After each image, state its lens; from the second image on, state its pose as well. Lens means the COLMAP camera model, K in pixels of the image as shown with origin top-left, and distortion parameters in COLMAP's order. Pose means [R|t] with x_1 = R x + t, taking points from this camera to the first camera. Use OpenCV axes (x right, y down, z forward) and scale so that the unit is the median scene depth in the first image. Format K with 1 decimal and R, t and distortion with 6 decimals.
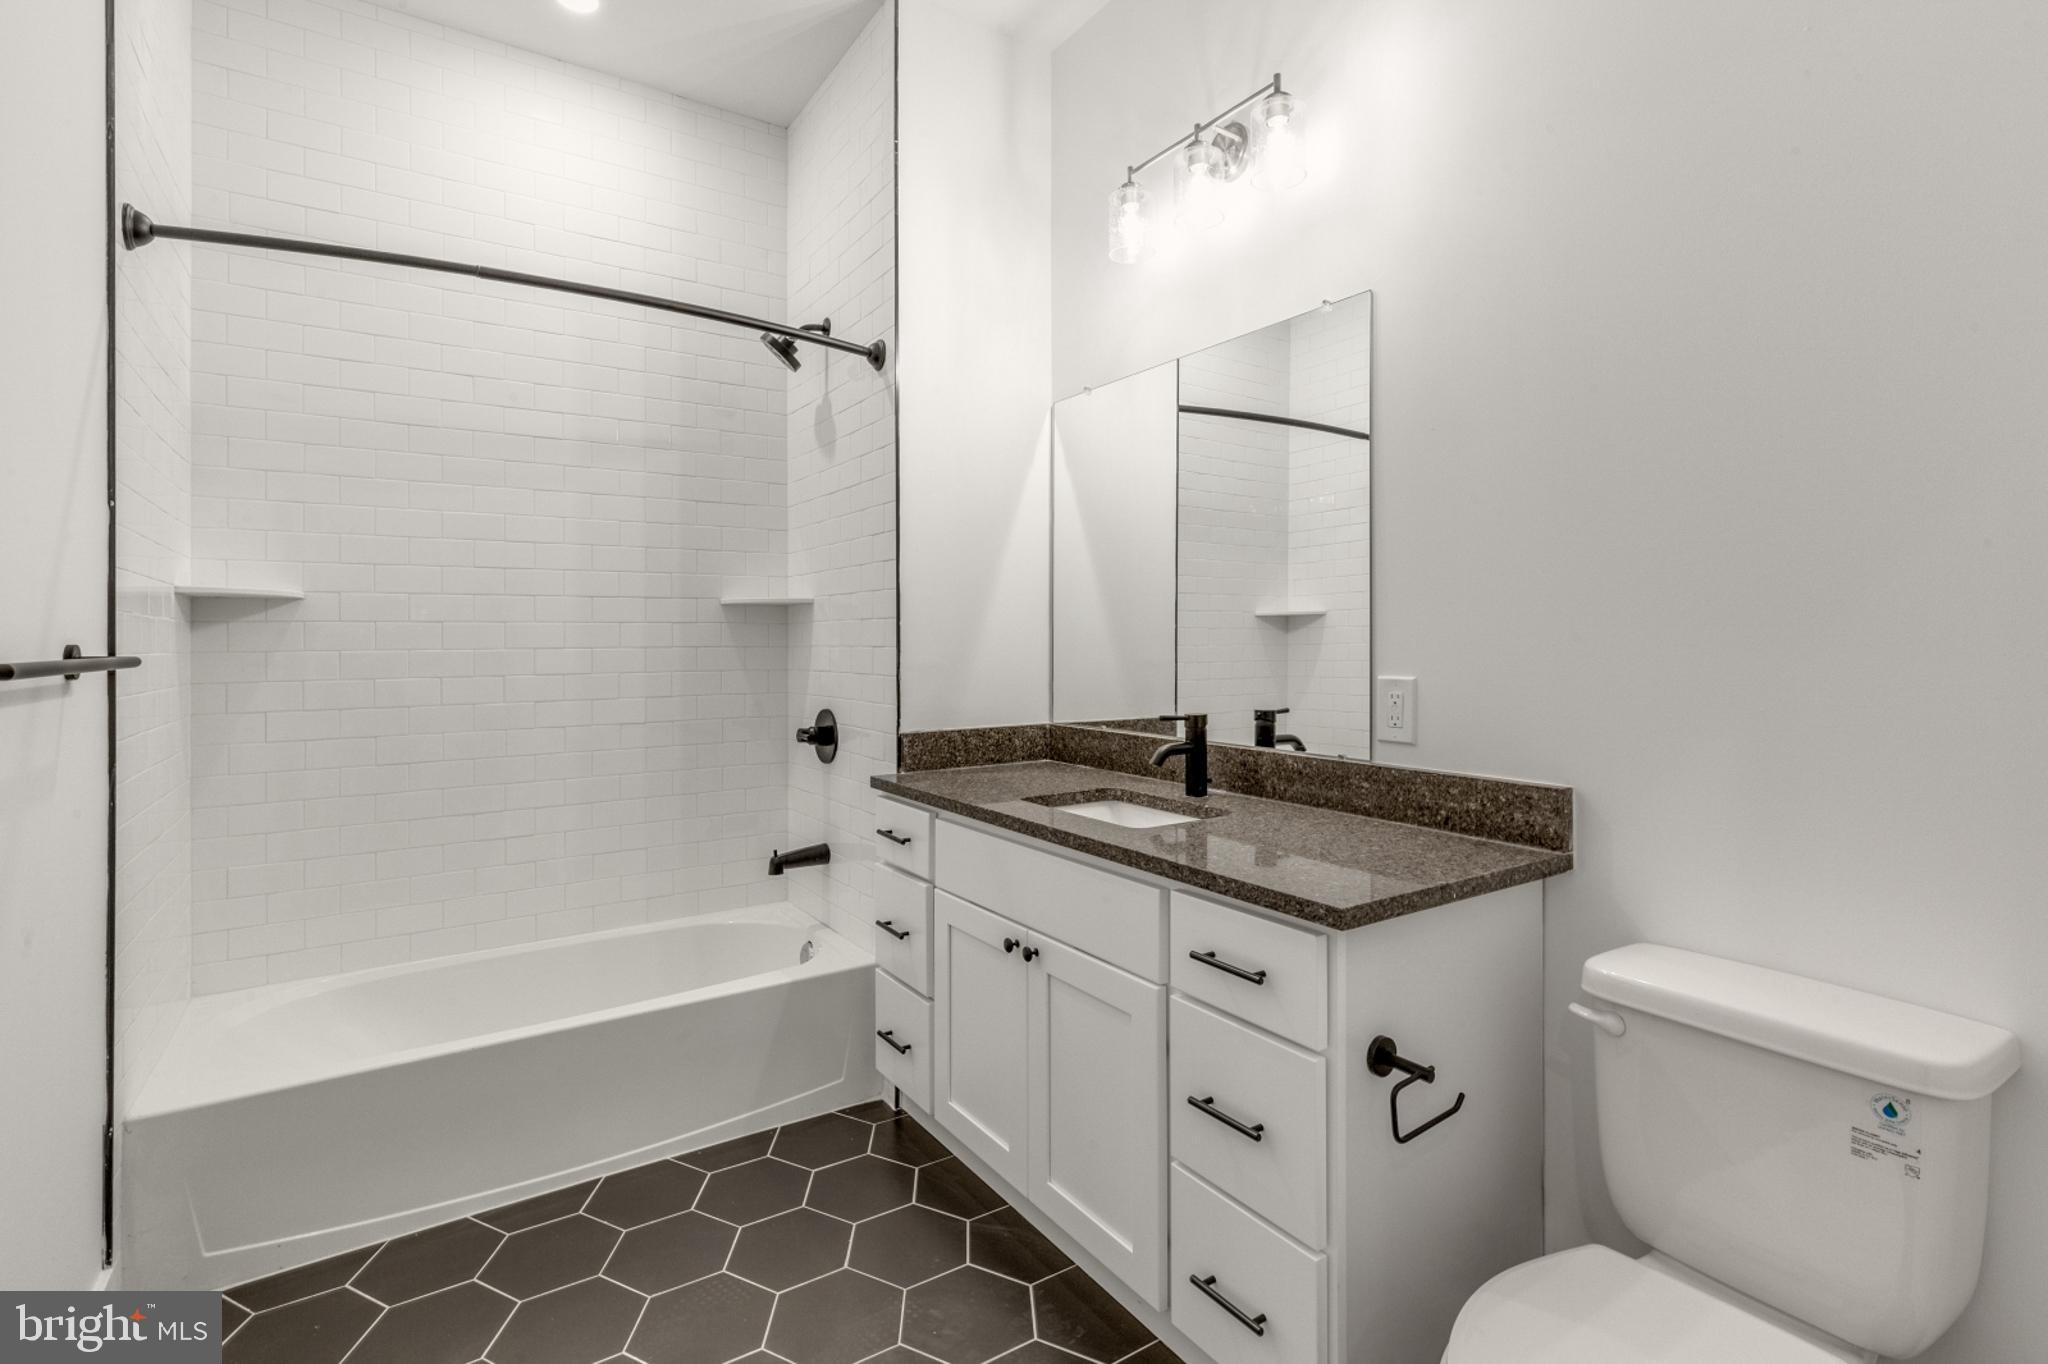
lens RADIAL K [[957.3, 0, 998.2], [0, 957.3, 647.7], [0, 0, 1]] dist [0.007777, -0.003884]
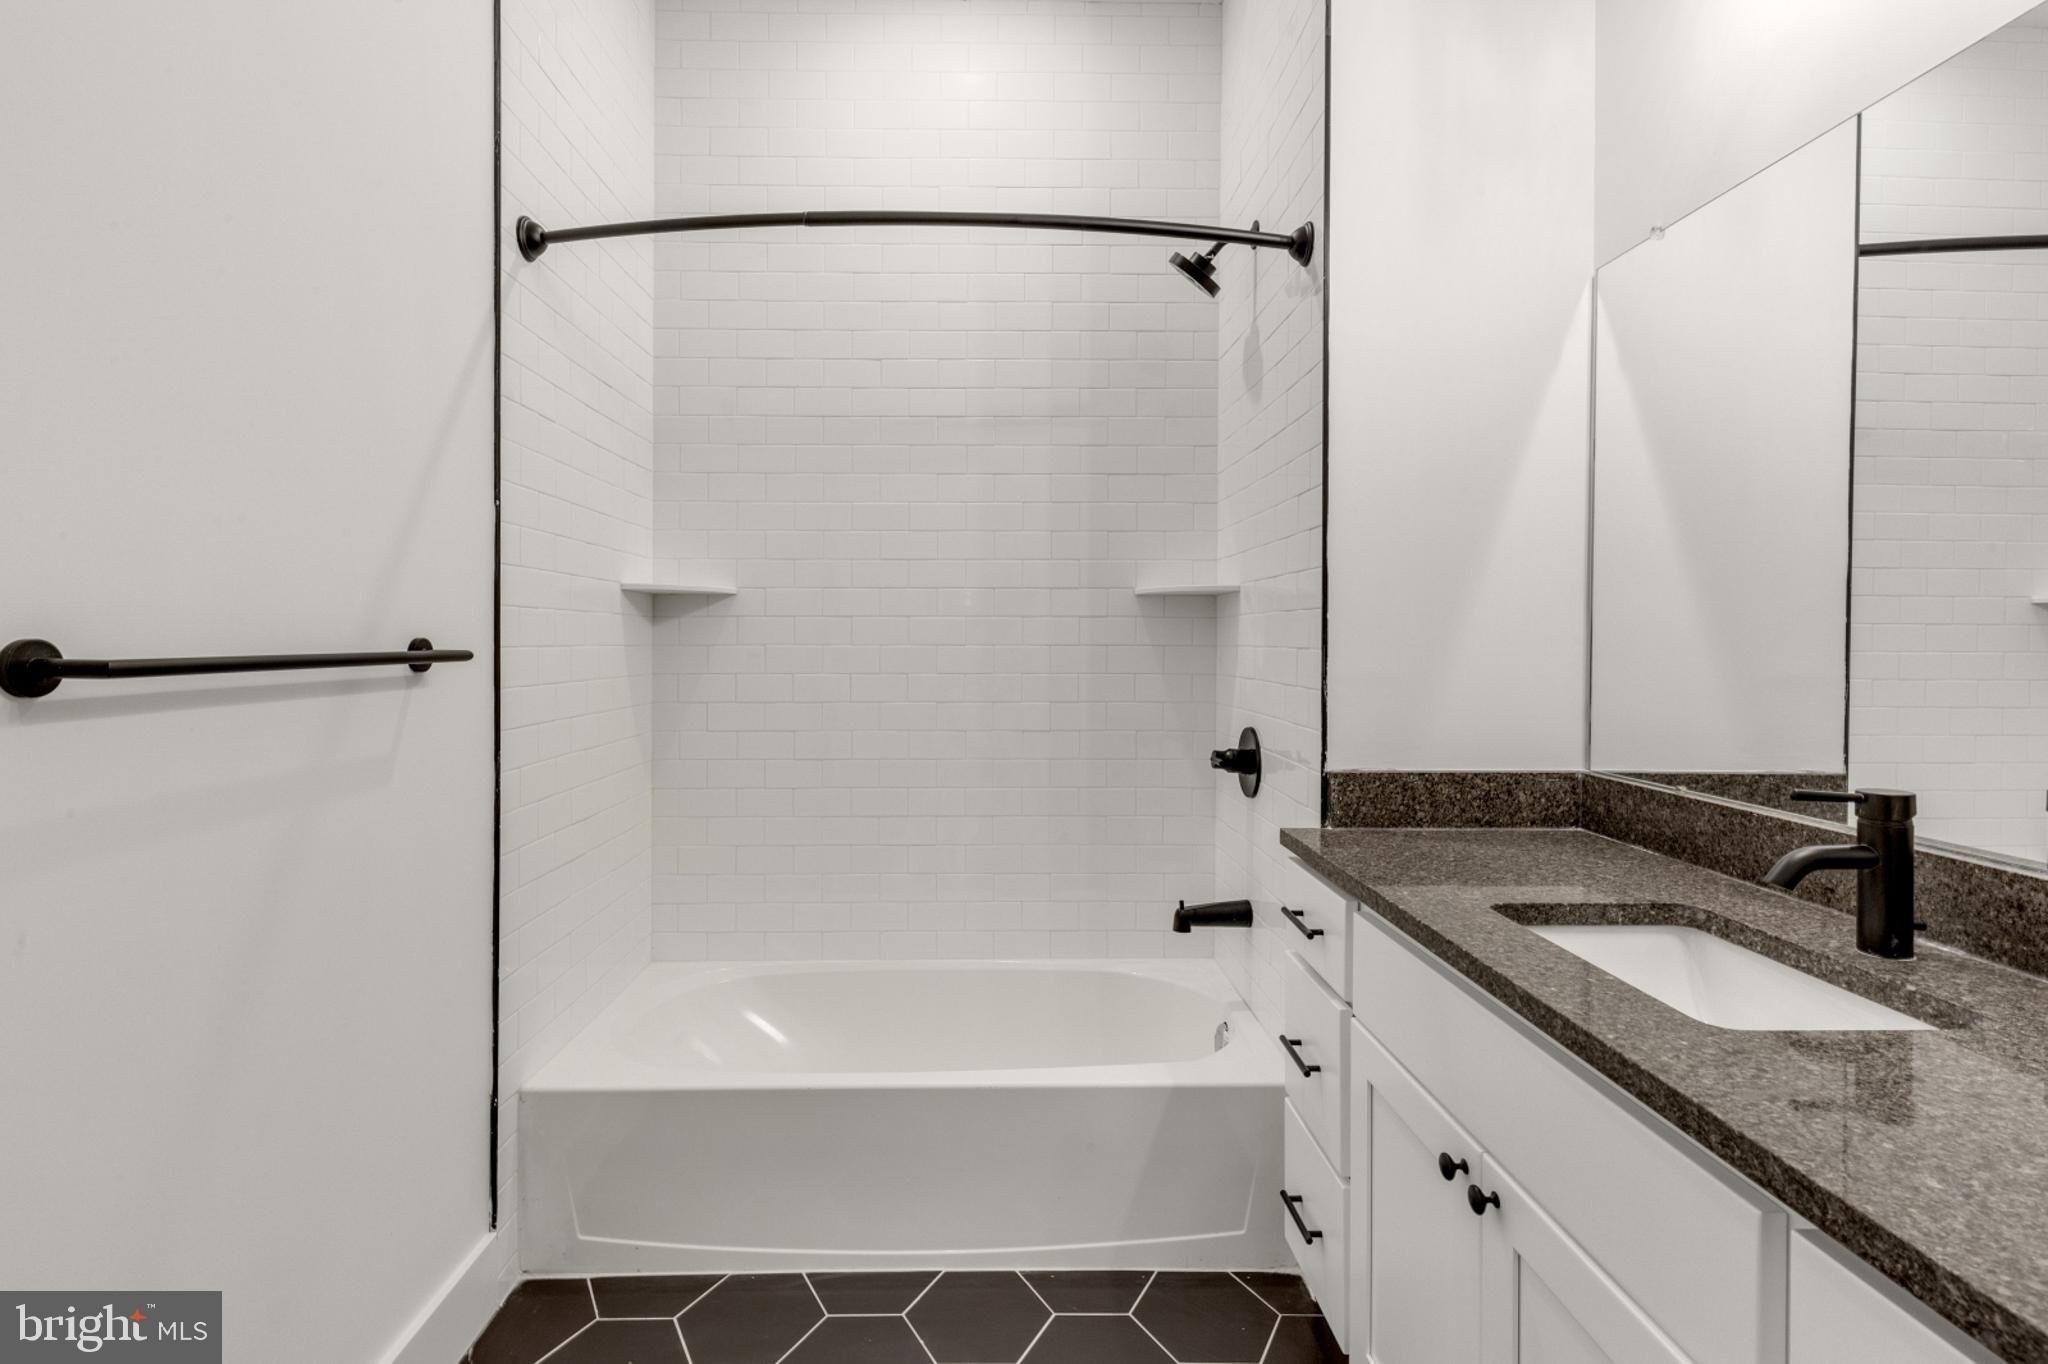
lens RADIAL K [[957.3, 0, 999.9], [0, 957.3, 644.4], [0, 0, 1]] dist [0.007777, -0.003884]
pose [[0.852499, 0.011188, -0.522609, 0.060726], [-0.011525, 0.999930, 0.002607, -0.003311], [0.522601, 0.003801, 0.852569, 0.272191]]
